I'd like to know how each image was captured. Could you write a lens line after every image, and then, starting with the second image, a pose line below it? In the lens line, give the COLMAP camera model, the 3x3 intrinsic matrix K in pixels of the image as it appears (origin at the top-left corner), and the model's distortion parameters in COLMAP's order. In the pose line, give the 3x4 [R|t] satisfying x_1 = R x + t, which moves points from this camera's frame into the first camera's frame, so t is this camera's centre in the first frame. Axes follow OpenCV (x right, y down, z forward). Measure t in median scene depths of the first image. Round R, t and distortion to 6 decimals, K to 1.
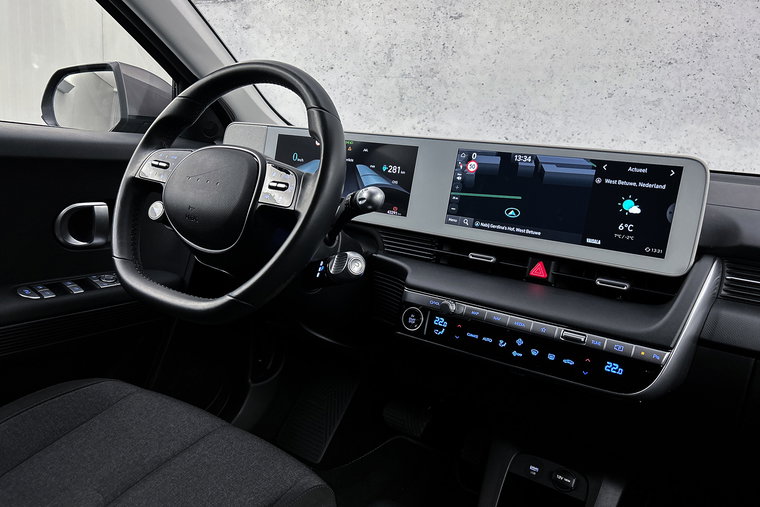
lens RADIAL K [[585.4, 0, 368.7], [0, 585.4, 249.9], [0, 0, 1]] dist [0.050171, -0.060103]
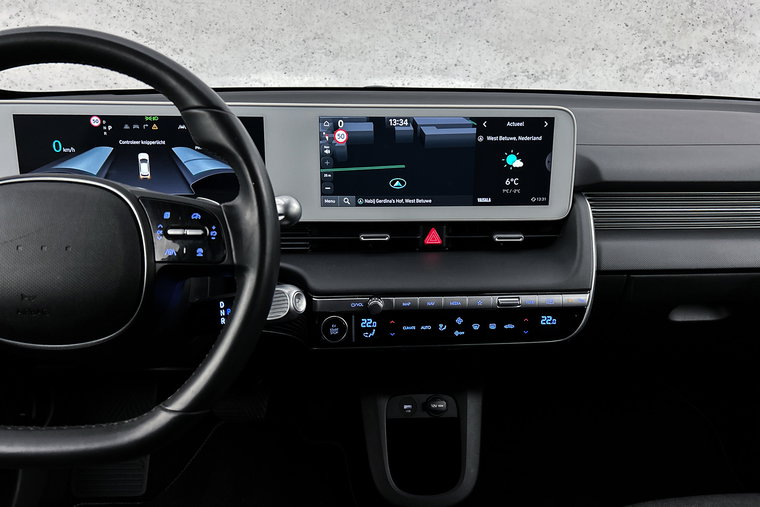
lens RADIAL K [[585.4, 0, 384.0], [0, 585.4, 257.2], [0, 0, 1]] dist [0.050171, -0.060103]
pose [[0.782422, -0.281382, 0.555554, -0.320712], [0.162747, 0.953487, 0.253724, -0.192787], [-0.601107, -0.108105, 0.791823, 0.280385]]
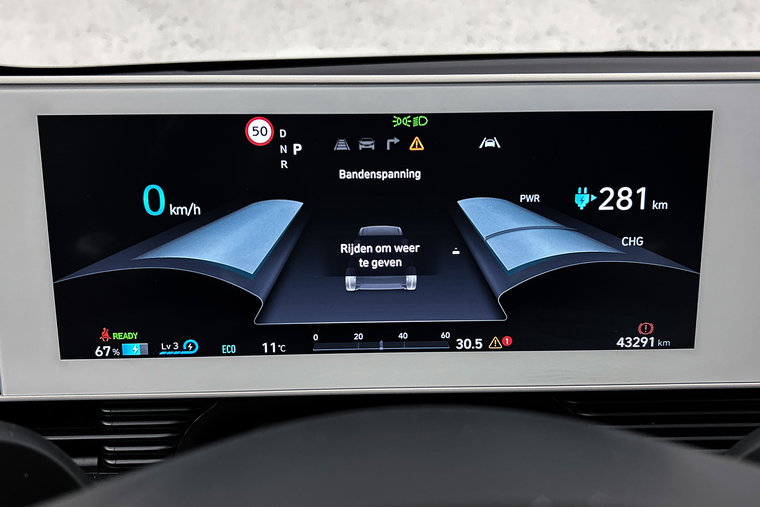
lens RADIAL K [[714.8, 0, 388.3], [0, 714.8, 248.0], [0, 0, 1]] dist [0.015140, 0.000000]
pose [[0.789774, -0.269762, 0.550895, -0.286427], [0.175641, 0.959953, 0.218266, -0.244901], [-0.587713, -0.075621, 0.805527, 0.906610]]
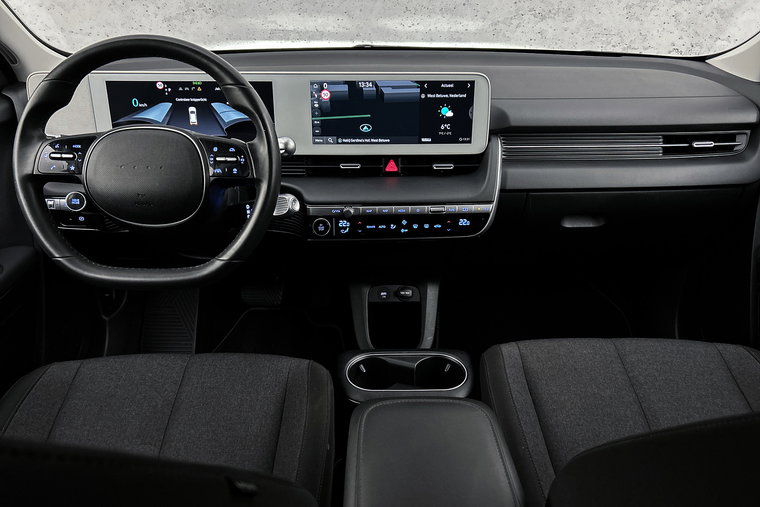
lens RADIAL K [[585.4, 0, 381.5], [0, 585.4, 266.3], [0, 0, 1]] dist [0.050171, -0.060103]
pose [[0.805141, -0.338363, 0.487092, -0.488535], [0.169283, 0.918232, 0.358041, -0.249854], [-0.568411, -0.205817, 0.796585, -0.144361]]
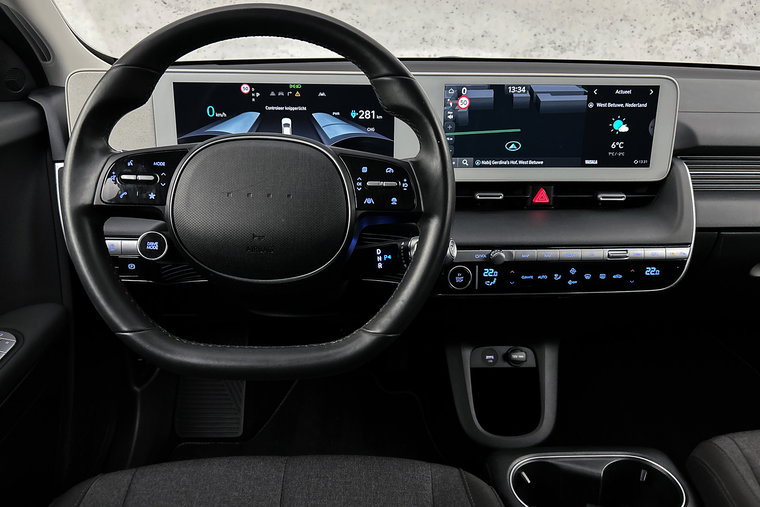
lens RADIAL K [[585.4, 0, 379.4], [0, 585.4, 257.6], [0, 0, 1]] dist [0.050171, -0.060103]
pose [[0.791799, -0.300138, 0.531951, -0.539263], [0.159906, 0.942422, 0.293717, -0.220106], [-0.589478, -0.147503, 0.794203, 0.314312]]
